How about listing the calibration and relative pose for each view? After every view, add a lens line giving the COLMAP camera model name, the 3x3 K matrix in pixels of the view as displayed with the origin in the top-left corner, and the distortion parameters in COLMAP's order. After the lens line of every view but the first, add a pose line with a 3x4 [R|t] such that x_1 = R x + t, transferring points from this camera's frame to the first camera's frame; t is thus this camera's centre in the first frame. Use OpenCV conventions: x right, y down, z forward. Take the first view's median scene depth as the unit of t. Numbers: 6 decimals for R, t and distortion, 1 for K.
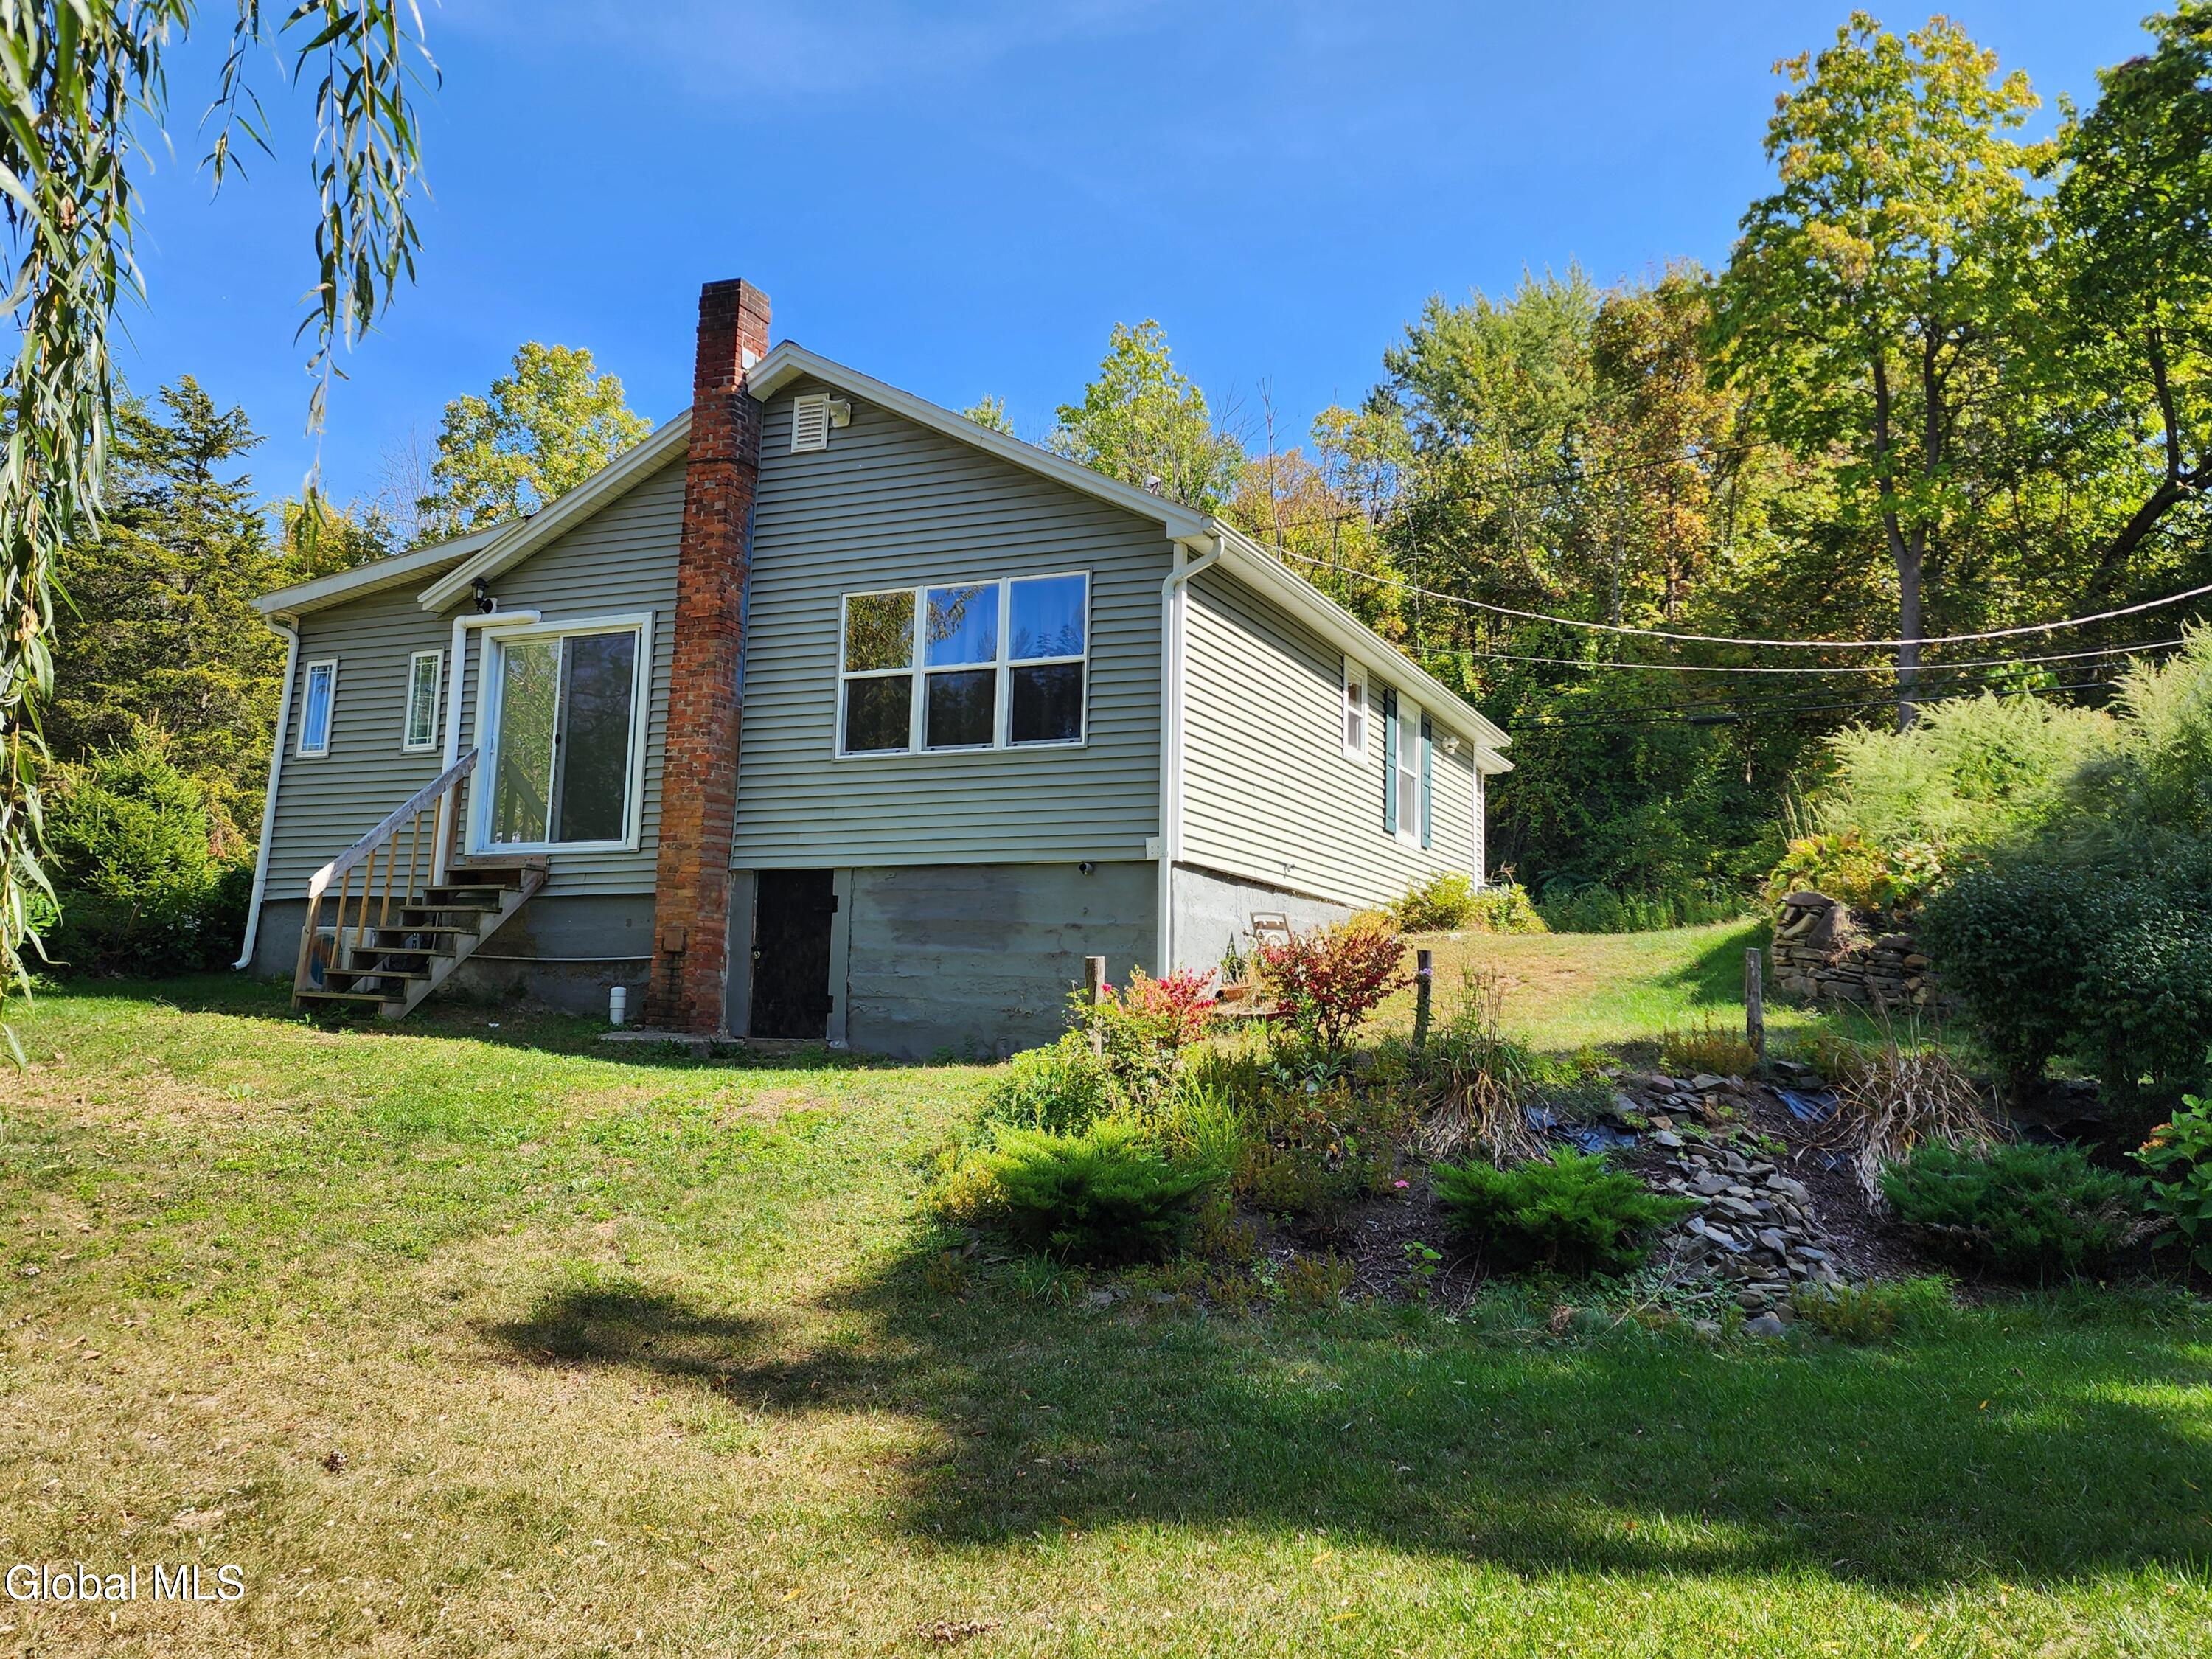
lens RADIAL K [[1682.4, 0, 1131.8], [0, 1682.4, 785.7], [0, 0, 1]] dist [0.096115, -0.089342]
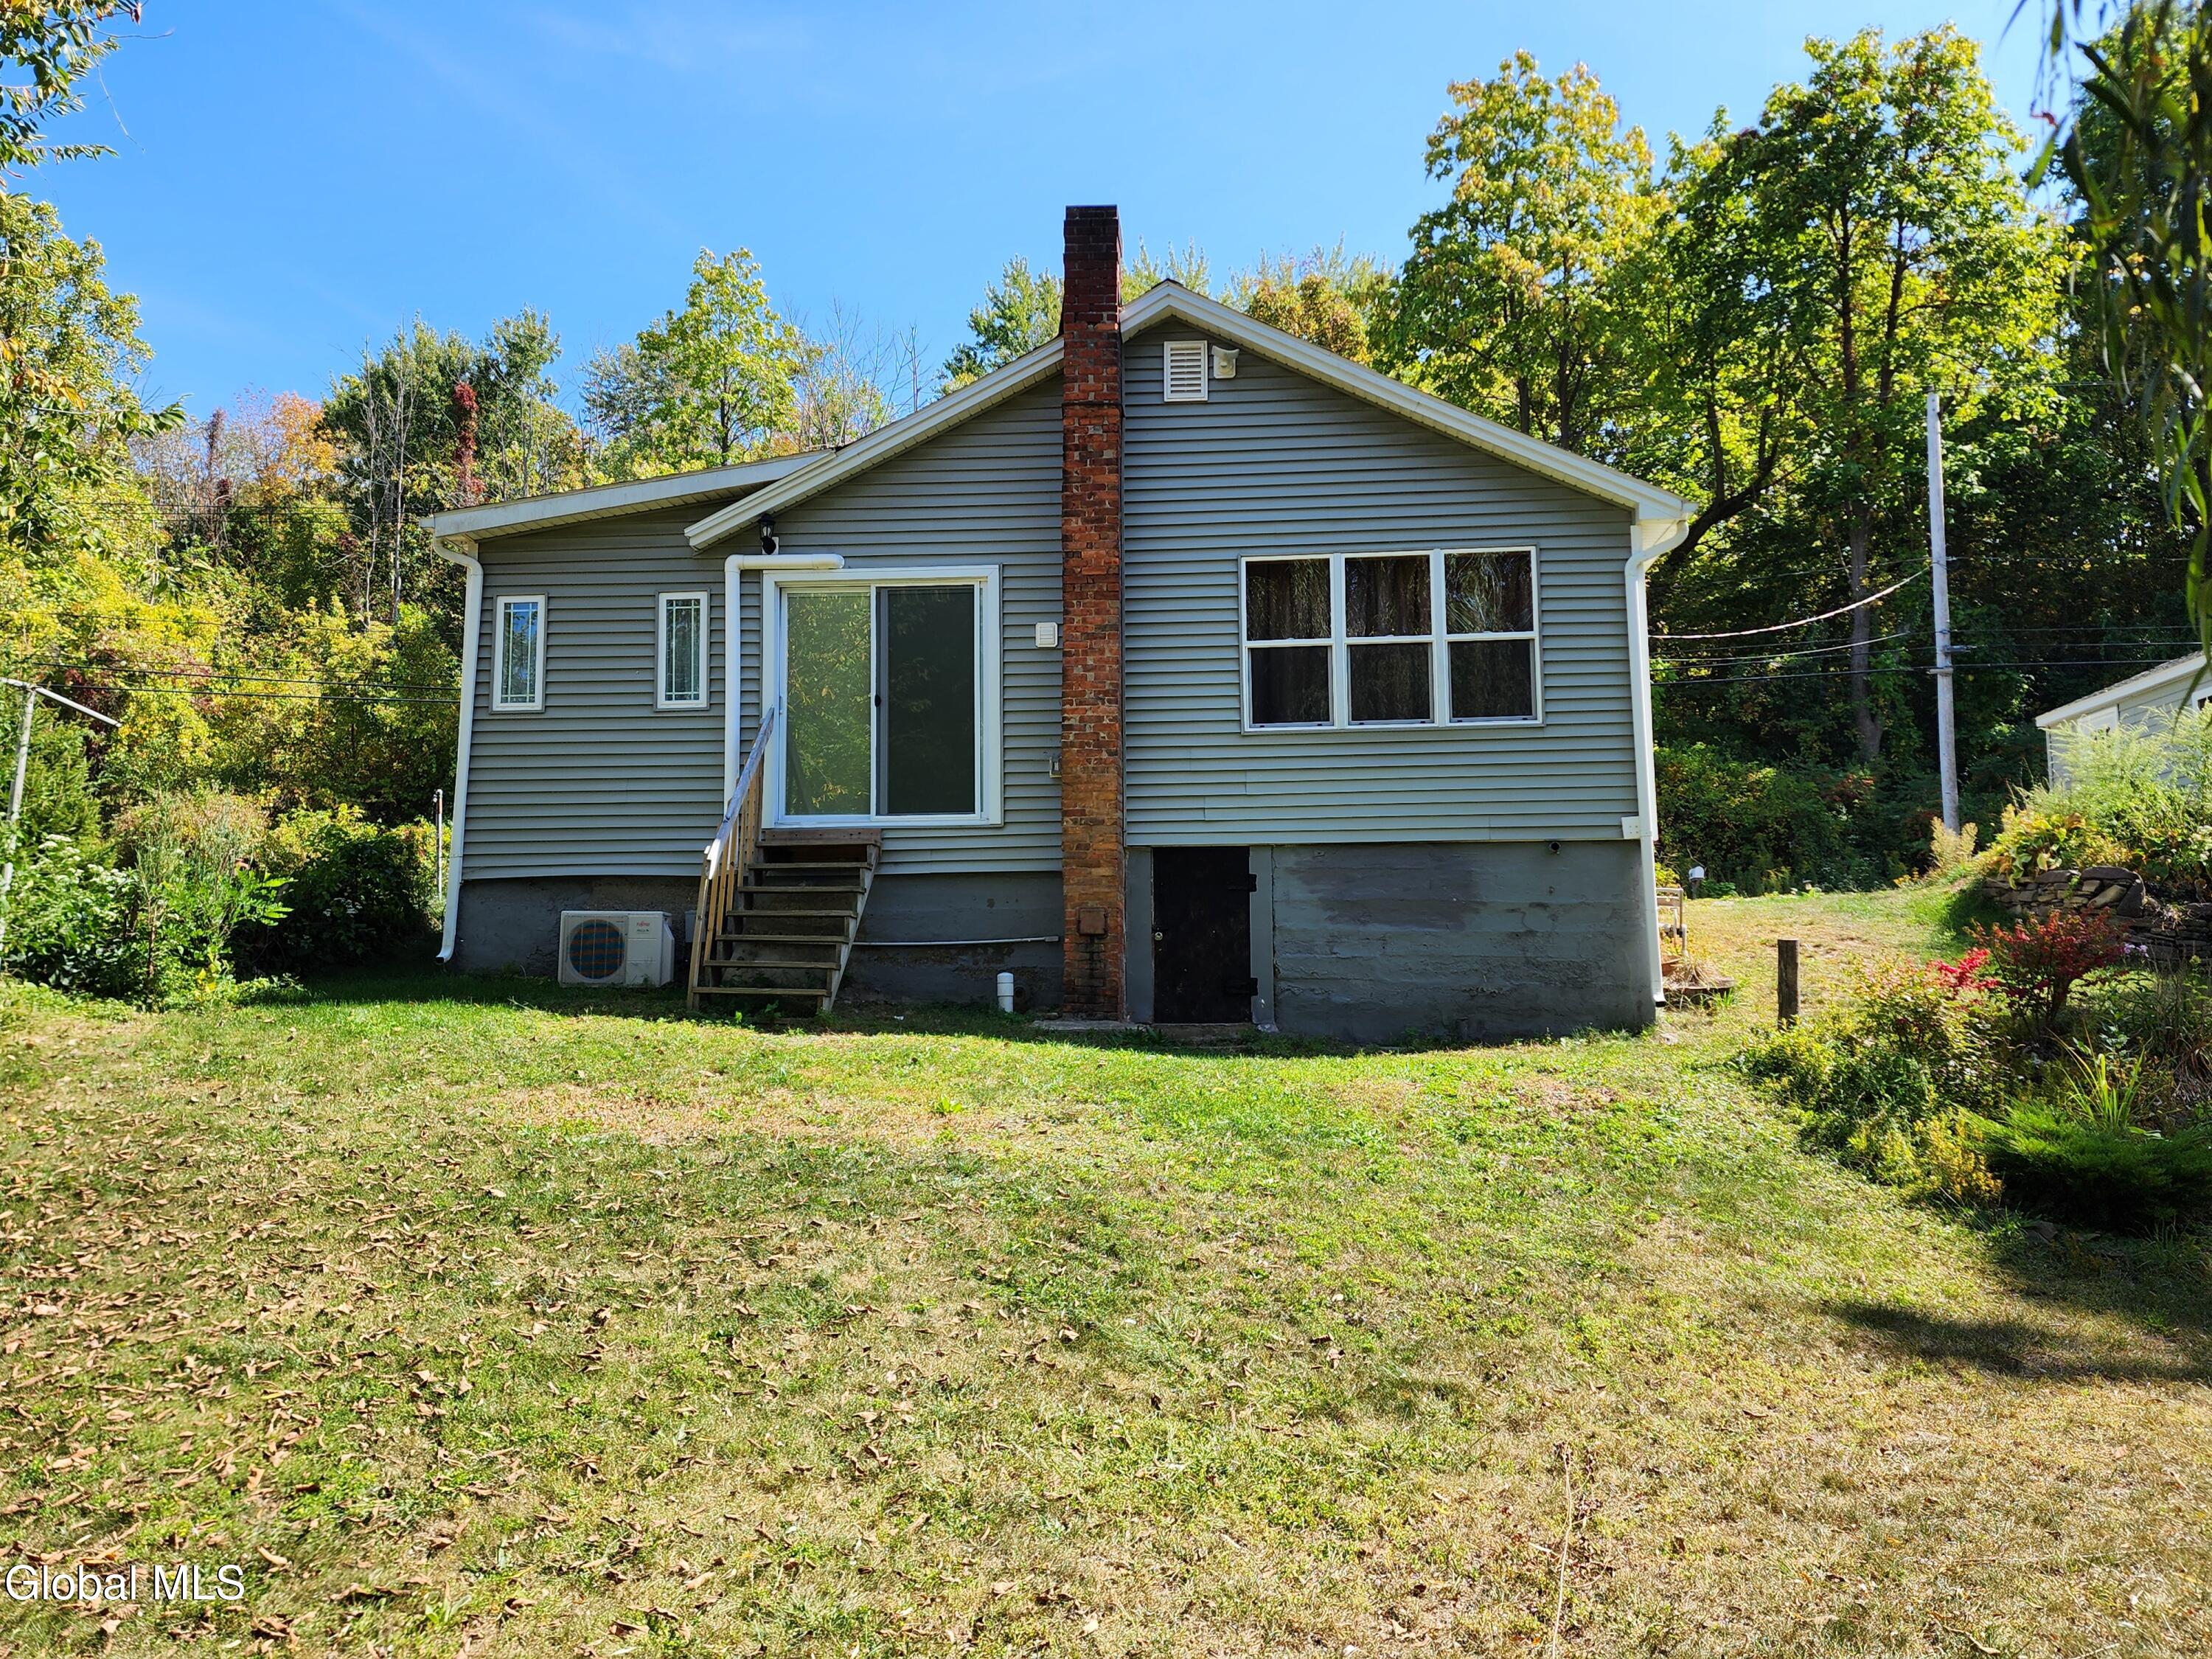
lens RADIAL K [[1682.4, 0, 1103.5], [0, 1682.4, 822.8], [0, 0, 1]] dist [0.096115, -0.089342]
pose [[0.945553, 0.004191, 0.325442, -0.538610], [-0.018956, 0.998929, 0.042212, -0.002814], [-0.324917, -0.046083, 0.944619, 0.117882]]
